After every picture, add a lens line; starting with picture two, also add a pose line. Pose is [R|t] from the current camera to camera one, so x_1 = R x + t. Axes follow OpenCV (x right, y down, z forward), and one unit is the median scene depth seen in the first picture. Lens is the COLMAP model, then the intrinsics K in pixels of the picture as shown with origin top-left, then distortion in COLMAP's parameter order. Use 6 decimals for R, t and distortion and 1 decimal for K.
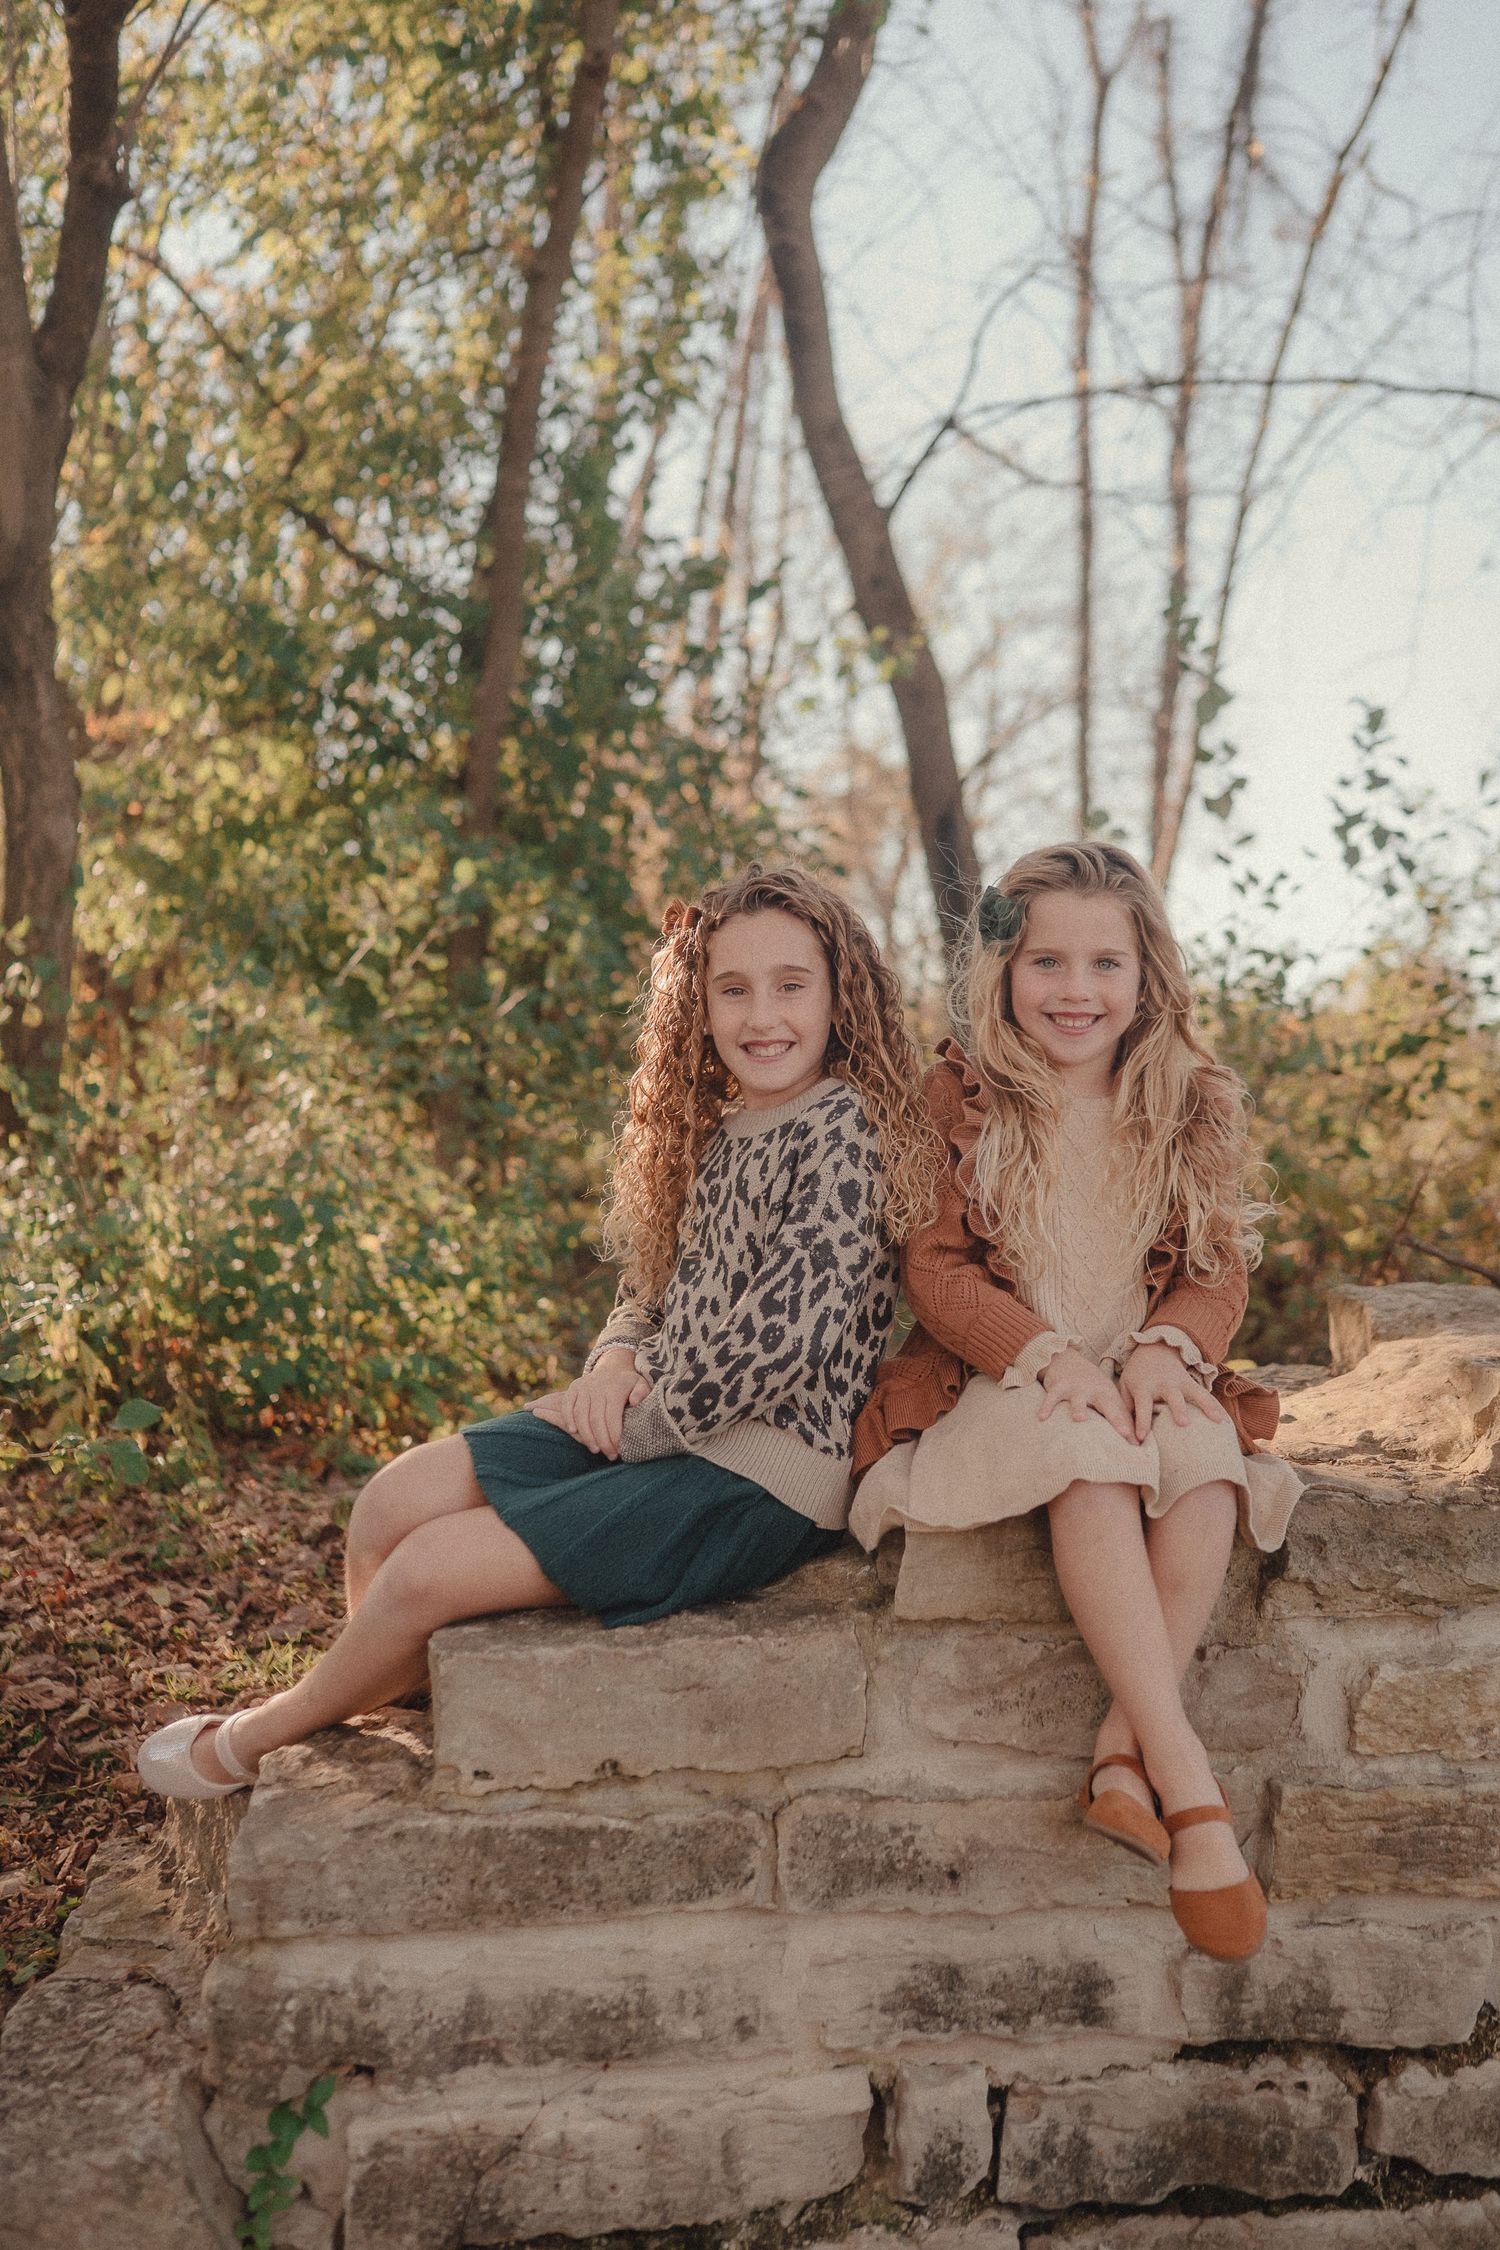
lens RADIAL K [[2166.0, 0, 774.2], [0, 2166.0, 1124.9], [0, 0, 1]] dist [-0.001628, 0.006799]
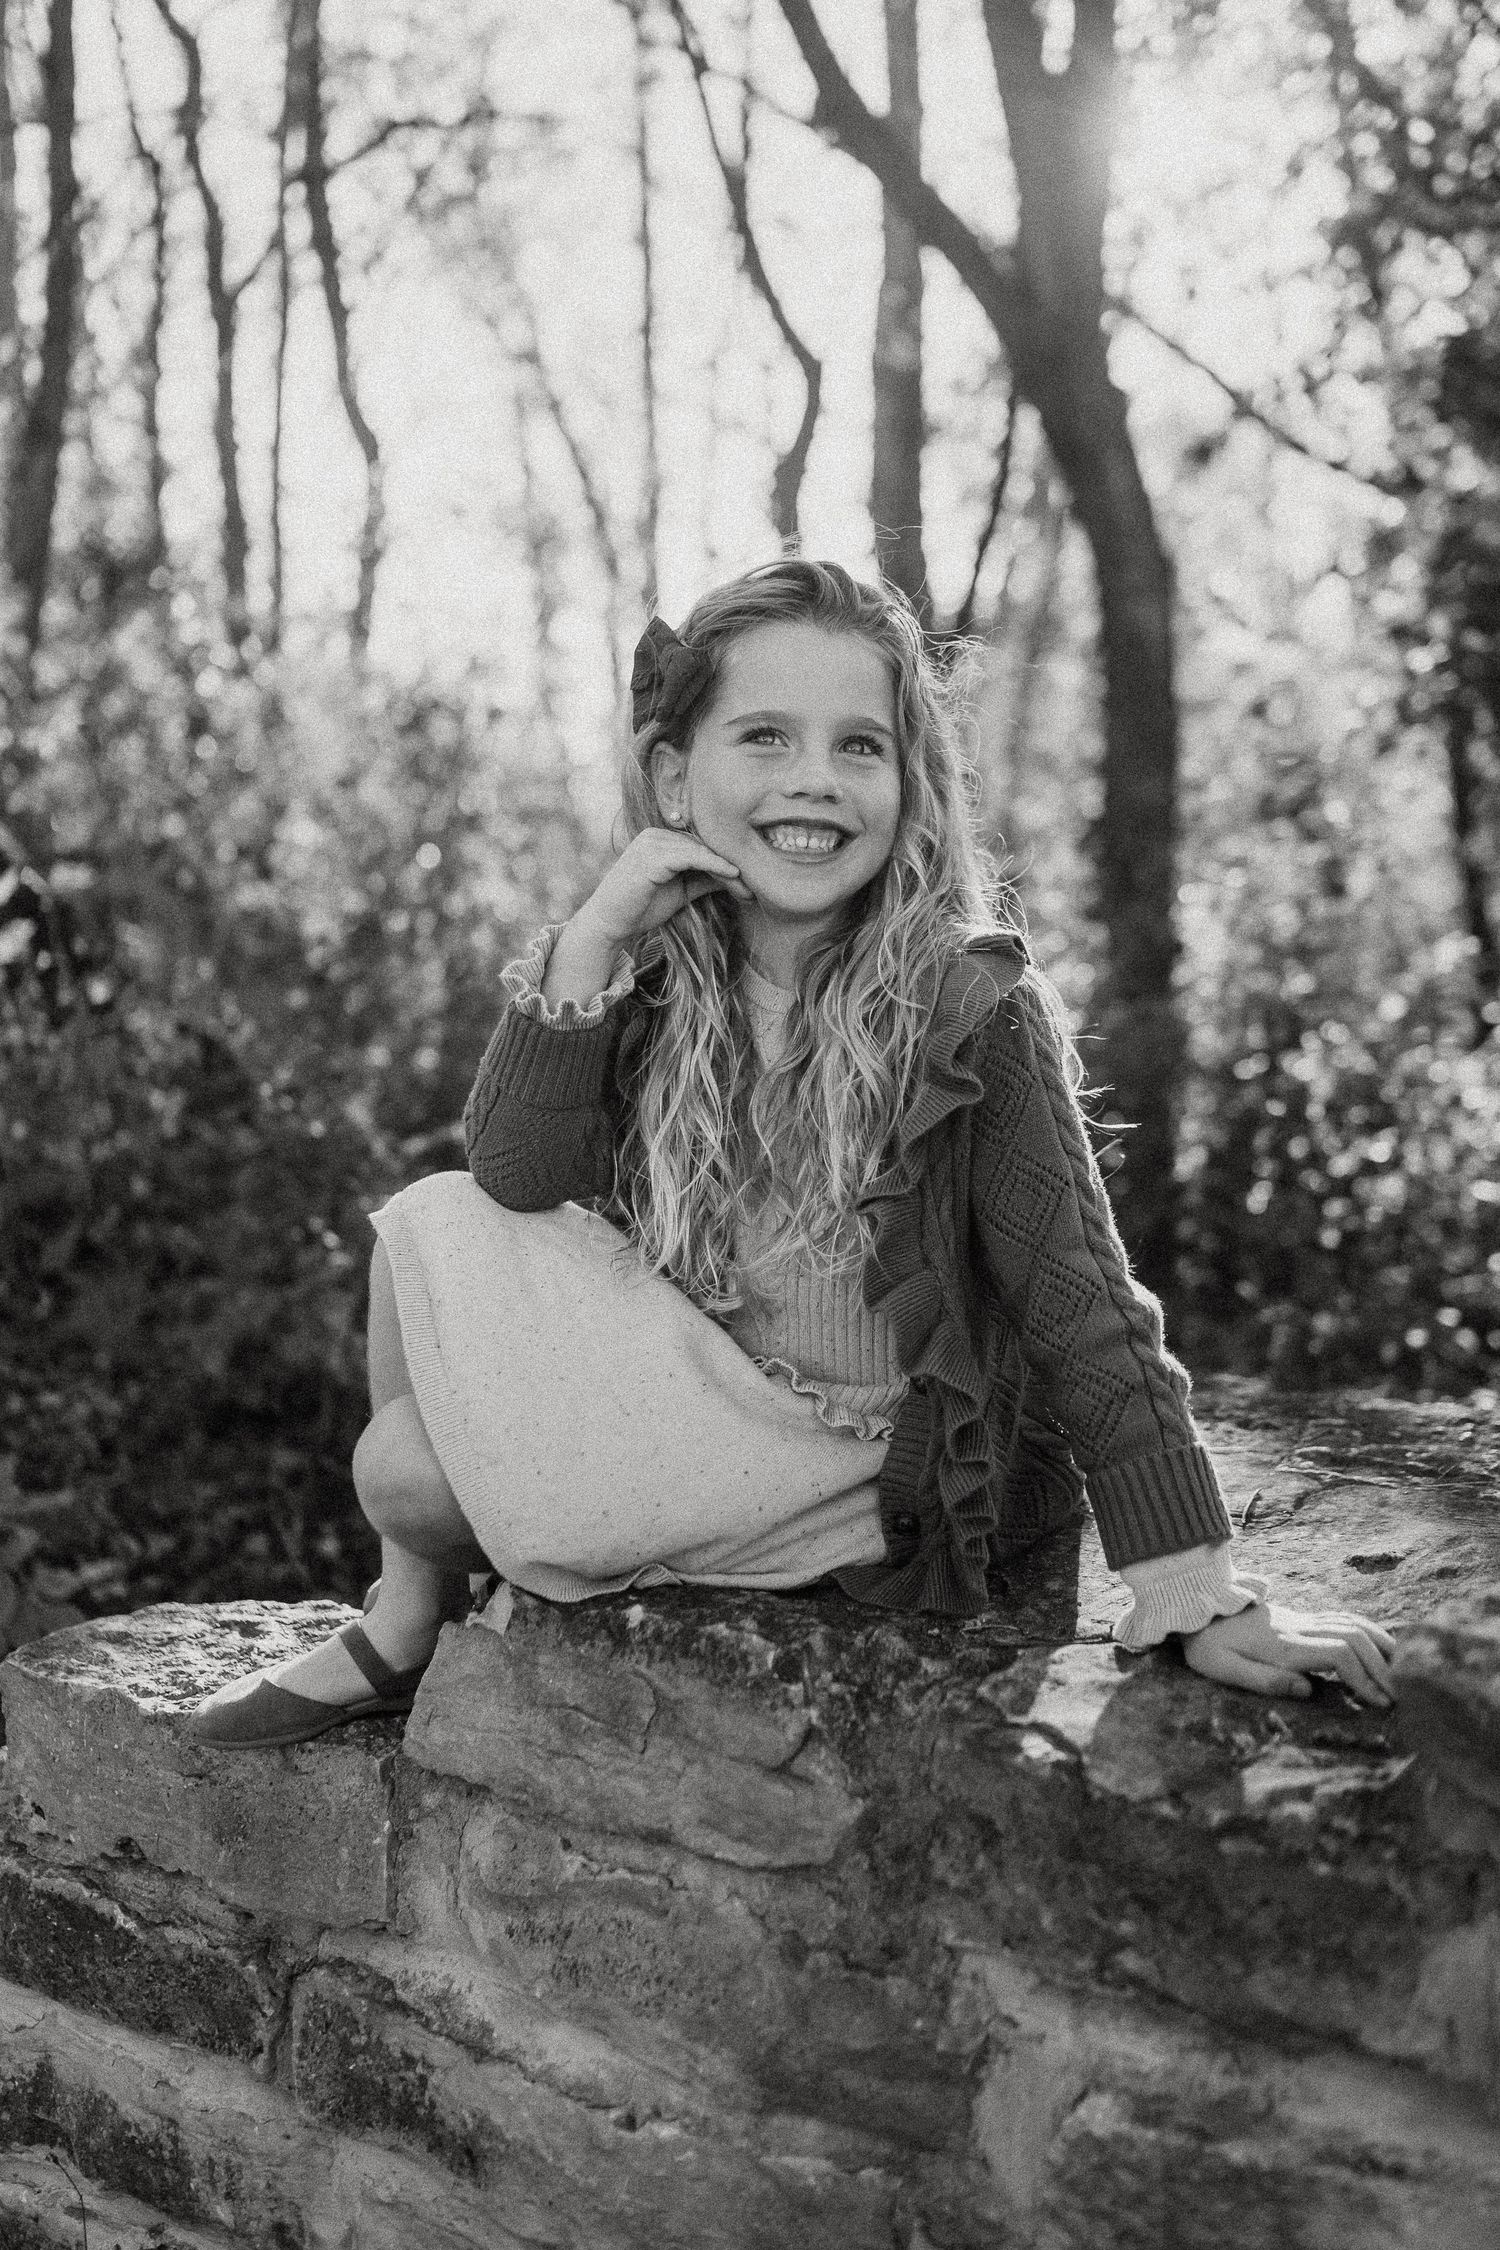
lens RADIAL K [[2104.3, 0, 754.2], [0, 2104.3, 1123.8], [0, 0, 1]] dist [0.005417, -0.005560]
pose [[0.733281, 0.068567, -0.676459, 0.544394], [0.005348, 0.994290, 0.106580, -0.034741], [0.679905, -0.081771, 0.728727, 0.596737]]
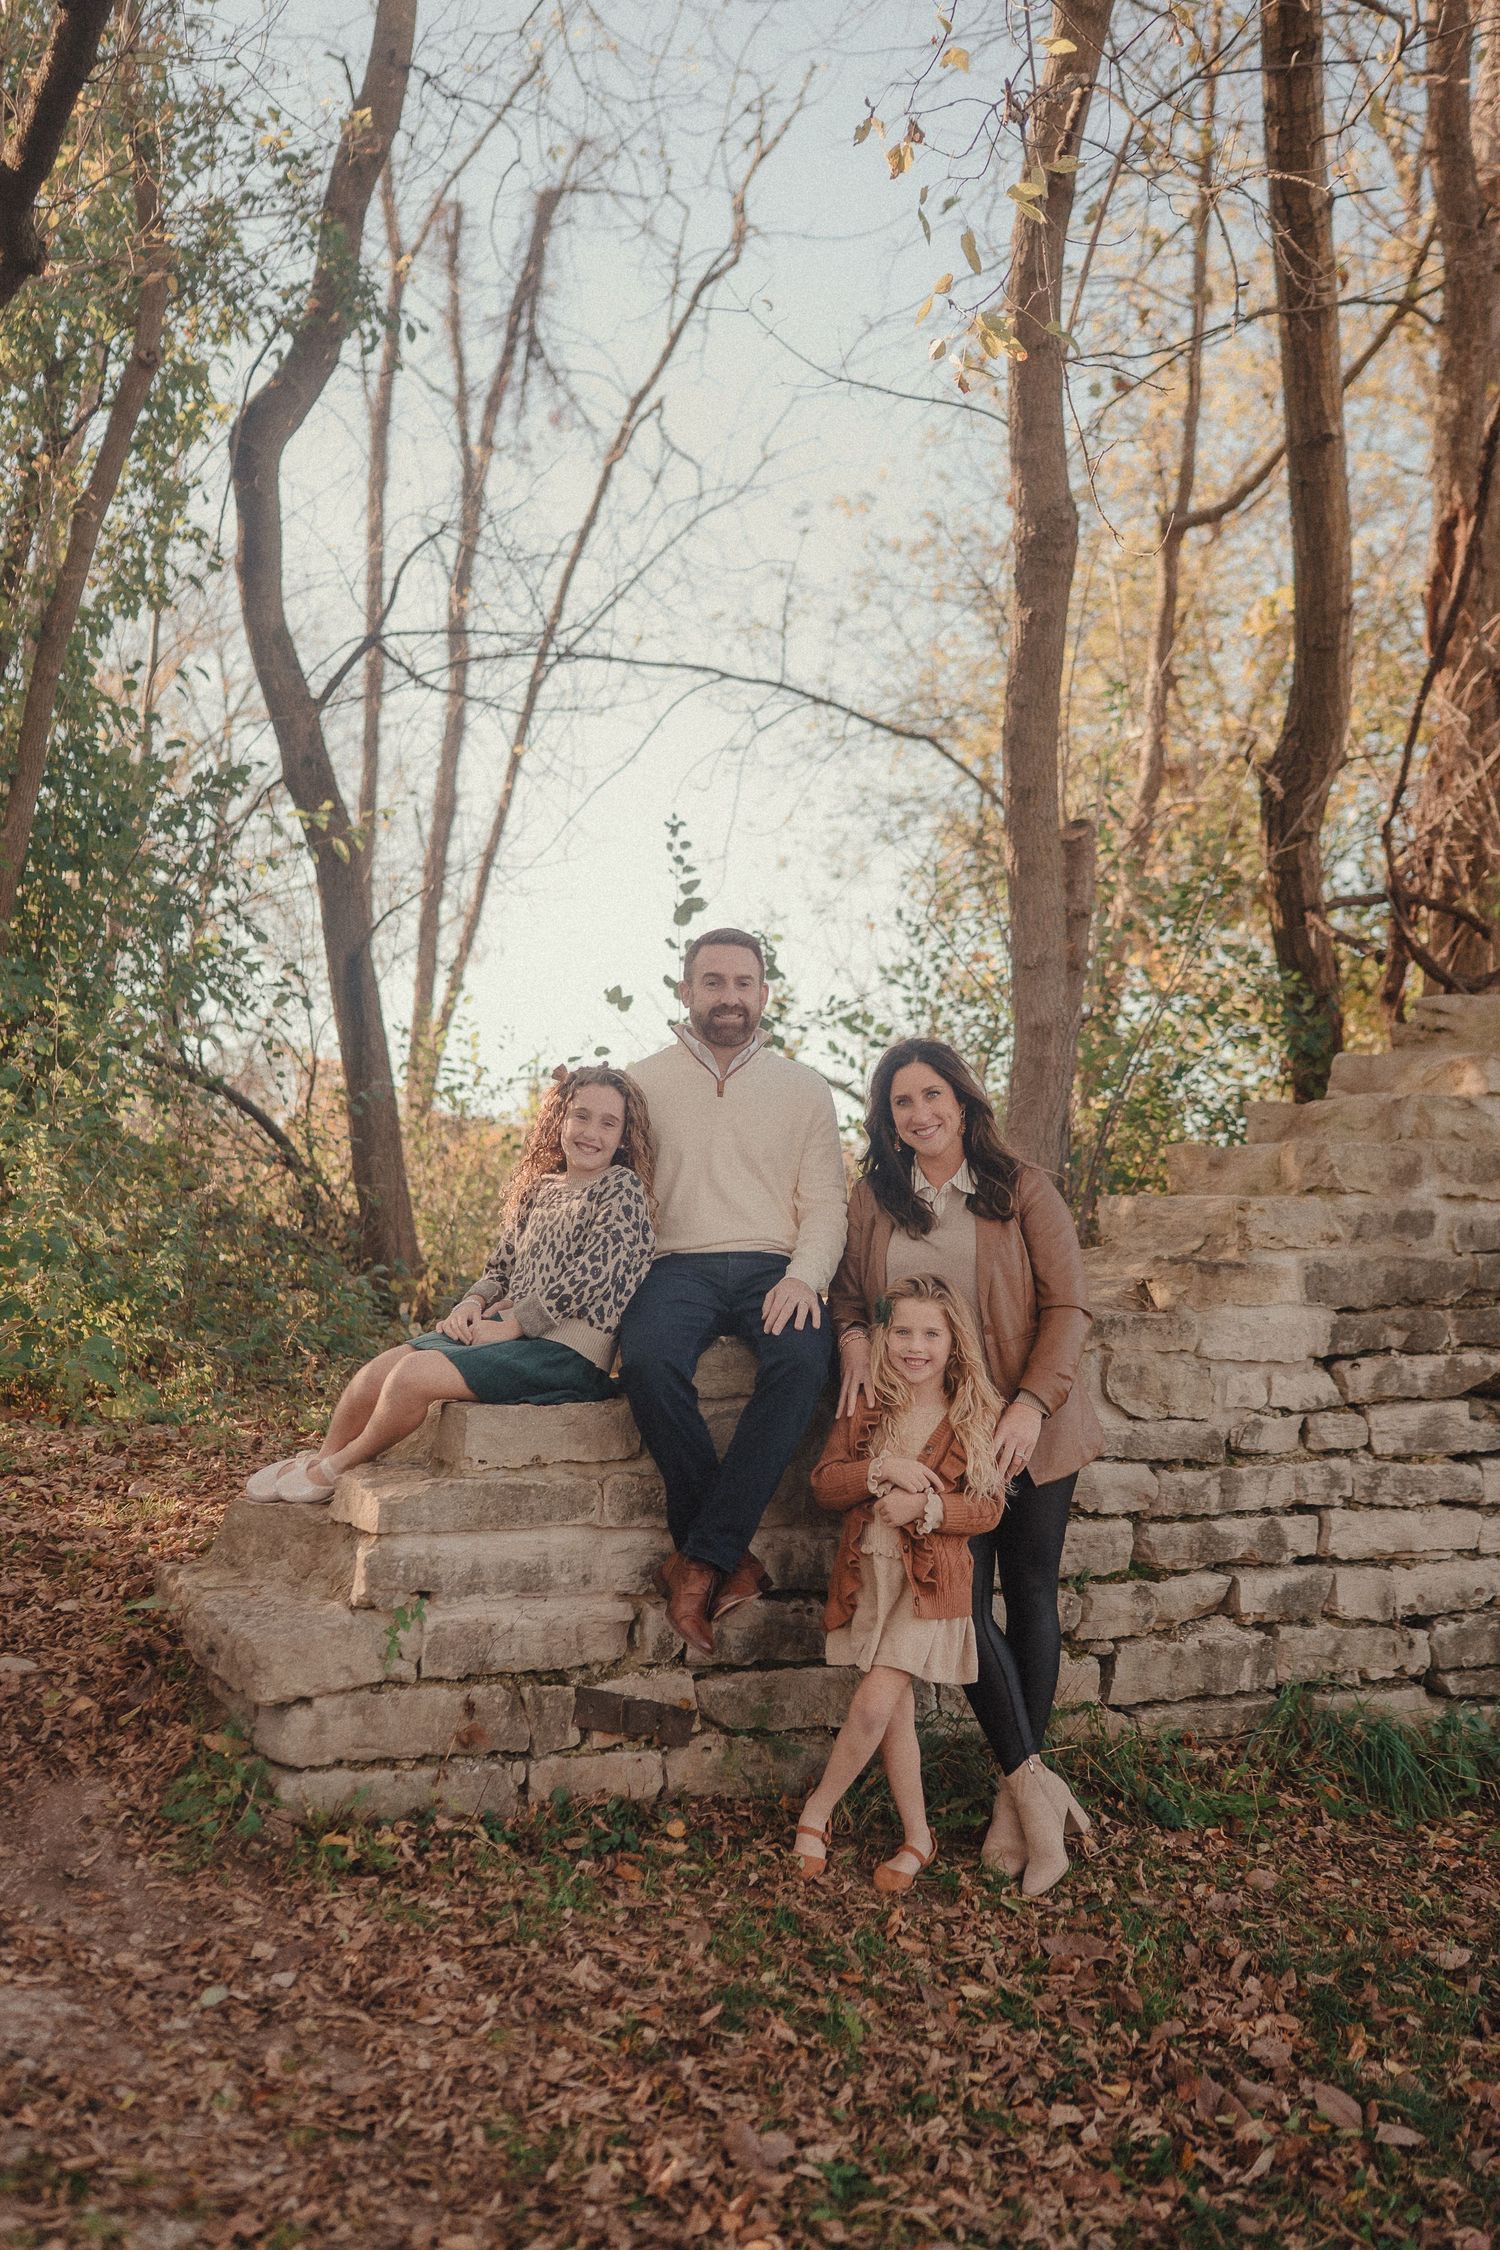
lens RADIAL K [[2285.7, 0, 750.0], [0, 2285.7, 1125.0], [0, 0, 1]] dist [0.007083, 0.004576]
pose [[0.936864, 0.043789, 0.346941, -0.669083], [-0.027645, 0.998298, -0.051349, 0.063901], [-0.348599, 0.038516, 0.936480, -1.237204]]
